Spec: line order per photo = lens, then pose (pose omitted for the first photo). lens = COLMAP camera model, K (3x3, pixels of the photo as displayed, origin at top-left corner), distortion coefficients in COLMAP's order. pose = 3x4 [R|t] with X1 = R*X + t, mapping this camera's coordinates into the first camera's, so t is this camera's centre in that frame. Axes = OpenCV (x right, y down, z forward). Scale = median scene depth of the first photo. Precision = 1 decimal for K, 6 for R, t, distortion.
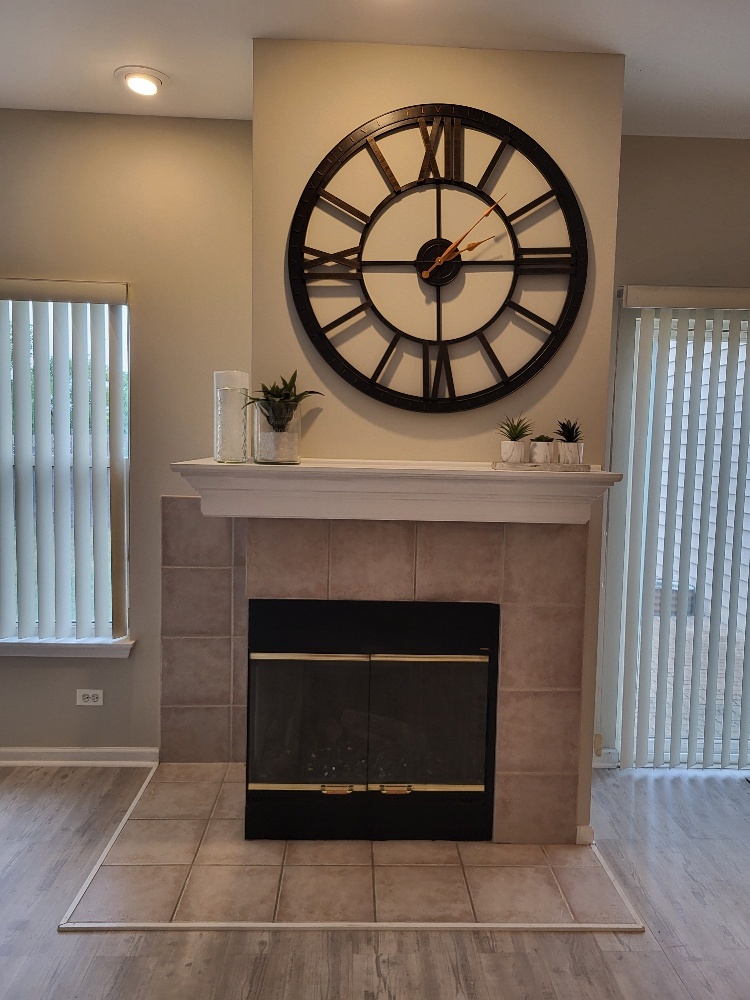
lens RADIAL K [[769.0, 0, 375.0], [0, 769.0, 500.0], [0, 0, 1]] dist [0.040896, 0.001306]
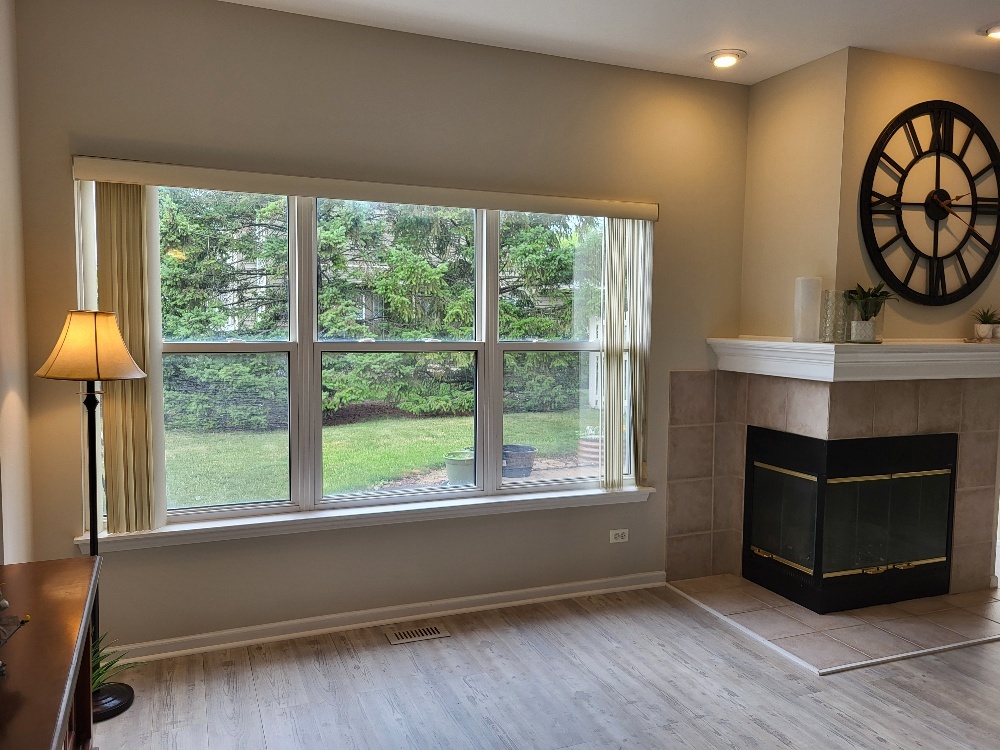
lens RADIAL K [[753.5, 0, 497.3], [0, 753.5, 379.2], [0, 0, 1]] dist [0.065164, -0.047948]
pose [[0.937318, -0.037733, 0.346425, -1.228662], [0.037410, 0.999271, 0.007623, -0.015029], [-0.346460, 0.005814, 0.938047, -0.086481]]
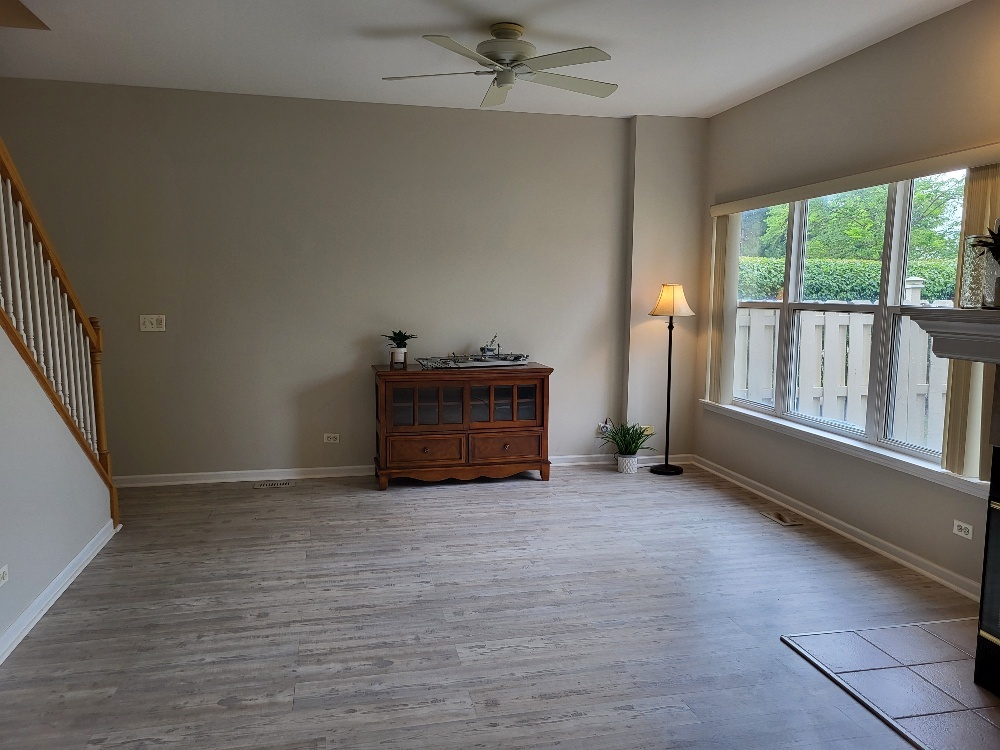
lens RADIAL K [[753.5, 0, 497.3], [0, 753.5, 379.2], [0, 0, 1]] dist [0.065164, -0.047948]
pose [[0.186186, 0.097105, -0.977704, 0.693389], [-0.082602, 0.993128, 0.082907, 0.013350], [0.979036, 0.065324, 0.192928, 0.179827]]
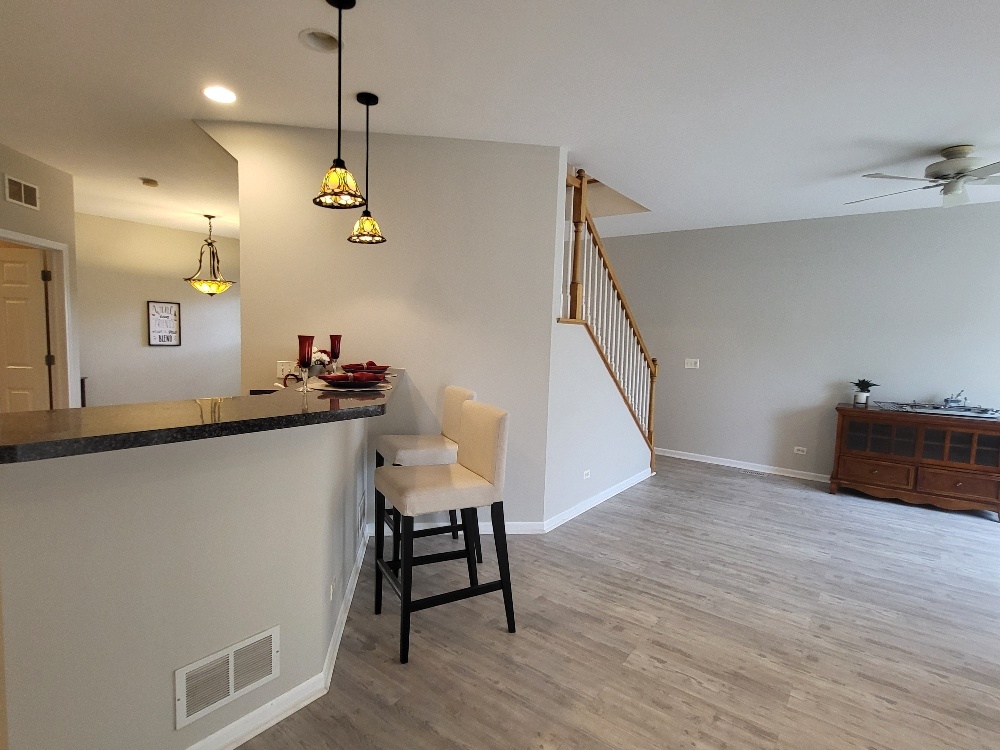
lens RADIAL K [[524.0, 0, 494.6], [0, 524.0, 382.3], [0, 0, 1]] dist [-0.000048, -0.000001]
pose [[-0.629692, 0.031005, -0.776226, 0.953507], [-0.107451, 0.986123, 0.126556, -0.012496], [0.769378, 0.163098, -0.617622, 0.467045]]
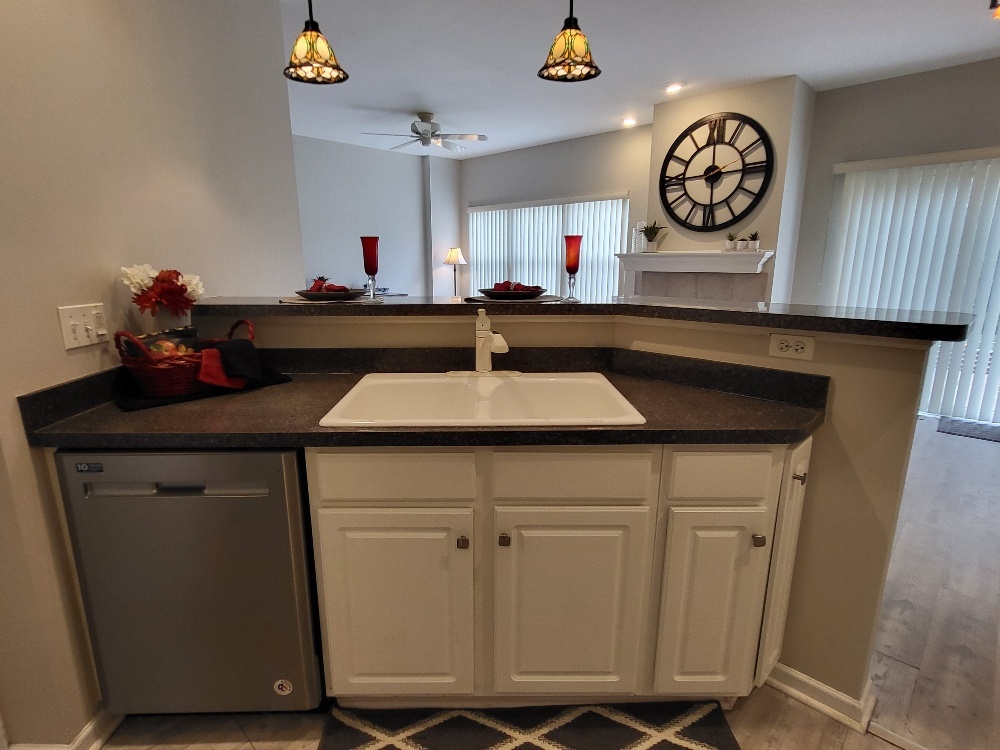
lens RADIAL K [[524.0, 0, 494.6], [0, 524.0, 382.3], [0, 0, 1]] dist [-0.000048, -0.000001]
pose [[0.684519, 0.144757, -0.714478, 0.964330], [-0.037196, 0.985745, 0.164080, 0.133817], [0.728046, -0.085740, 0.680146, -0.844292]]
